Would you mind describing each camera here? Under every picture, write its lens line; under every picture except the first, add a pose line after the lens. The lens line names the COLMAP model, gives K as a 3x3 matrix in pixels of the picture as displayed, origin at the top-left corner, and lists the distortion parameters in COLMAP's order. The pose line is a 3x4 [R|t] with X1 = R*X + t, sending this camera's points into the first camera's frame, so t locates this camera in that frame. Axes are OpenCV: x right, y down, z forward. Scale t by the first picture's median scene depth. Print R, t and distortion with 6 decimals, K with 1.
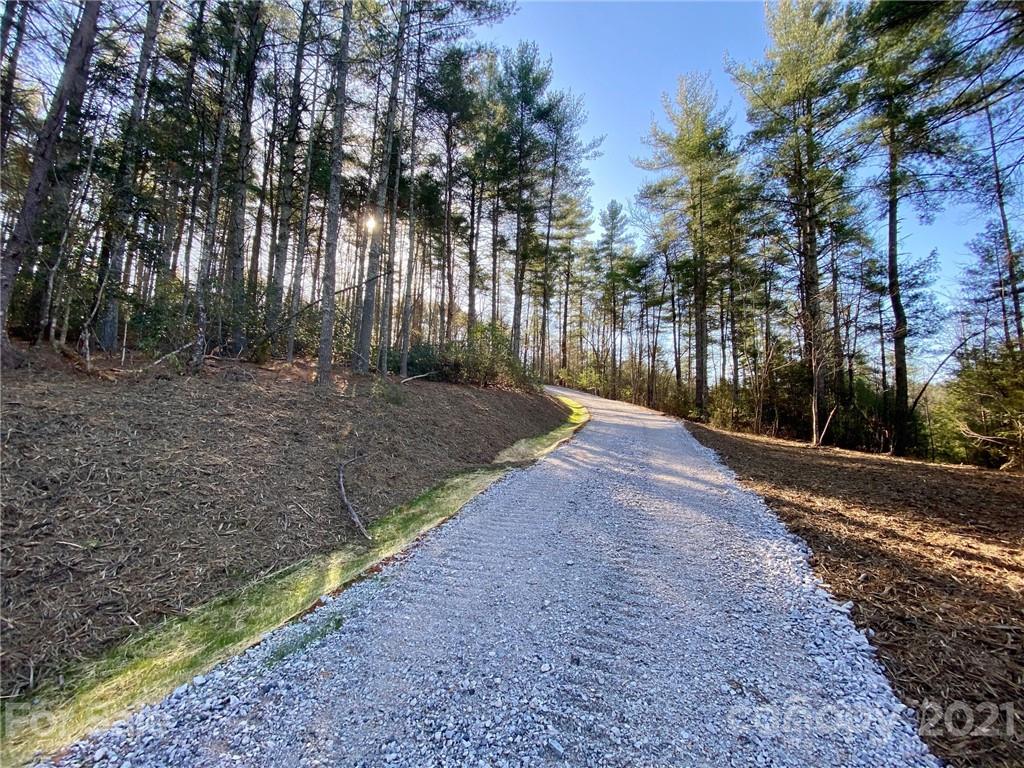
lens RADIAL K [[409.8, 0, 512.0], [0, 409.8, 384.0], [0, 0, 1]] dist [0.039811, 0.000019]
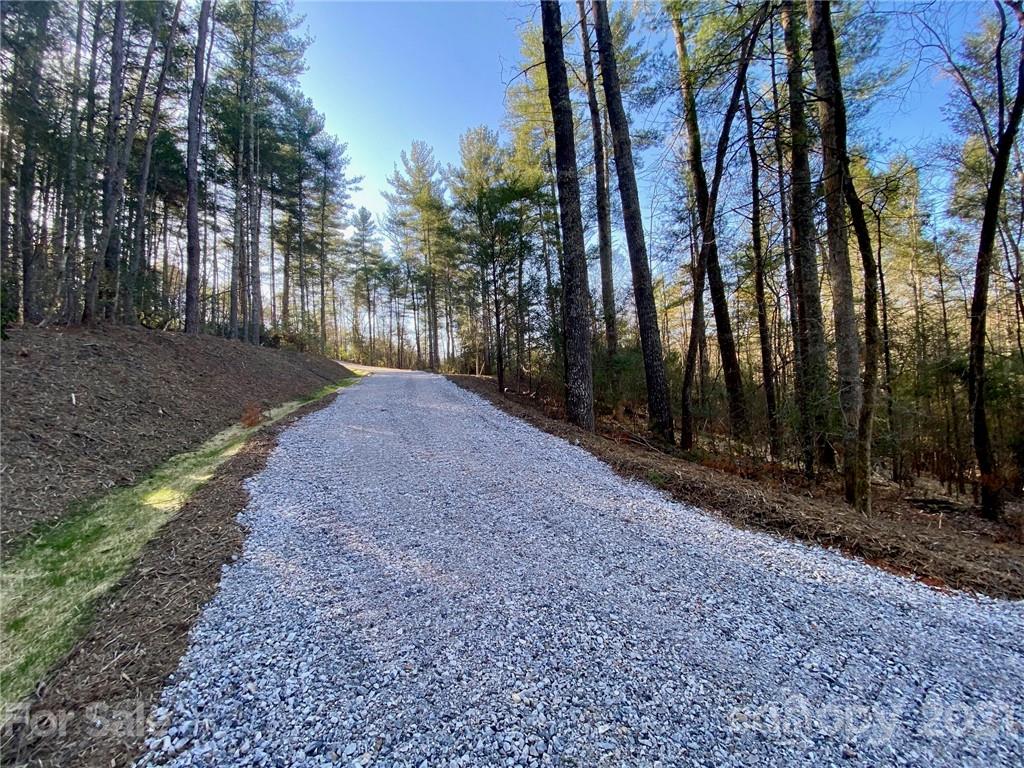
lens RADIAL K [[408.5, 0, 512.0], [0, 408.5, 384.0], [0, 0, 1]] dist [-0.001392, -0.000636]
pose [[0.819323, -0.045253, 0.571544, -0.136327], [0.016402, 0.998322, 0.055531, 0.023848], [-0.573098, -0.036124, 0.818690, -0.325159]]
